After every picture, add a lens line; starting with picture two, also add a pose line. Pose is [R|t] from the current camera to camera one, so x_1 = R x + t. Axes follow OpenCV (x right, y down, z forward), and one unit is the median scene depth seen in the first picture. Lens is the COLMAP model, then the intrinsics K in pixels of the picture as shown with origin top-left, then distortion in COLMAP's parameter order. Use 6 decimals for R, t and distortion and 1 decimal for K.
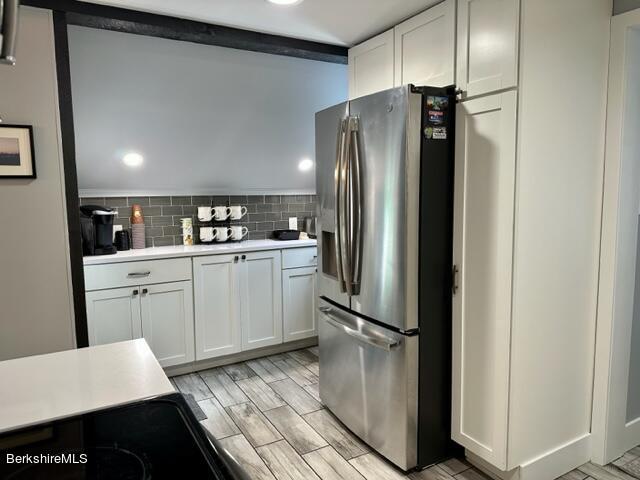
lens RADIAL K [[450.8, 0, 321.1], [0, 450.8, 239.8], [0, 0, 1]] dist [0.062801, -0.073123]
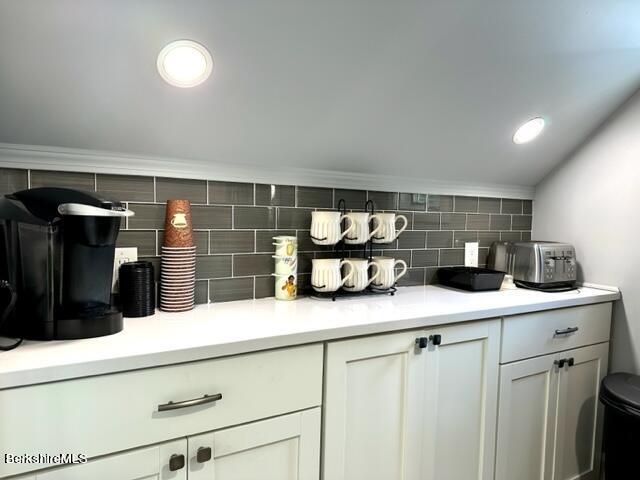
lens RADIAL K [[450.8, 0, 320.0], [0, 450.8, 242.5], [0, 0, 1]] dist [0.062801, -0.073123]
pose [[0.999187, 0.037884, 0.013775, -0.269913], [-0.037251, 0.998352, -0.043660, -0.024178], [-0.015406, 0.043111, 0.998951, 0.571926]]
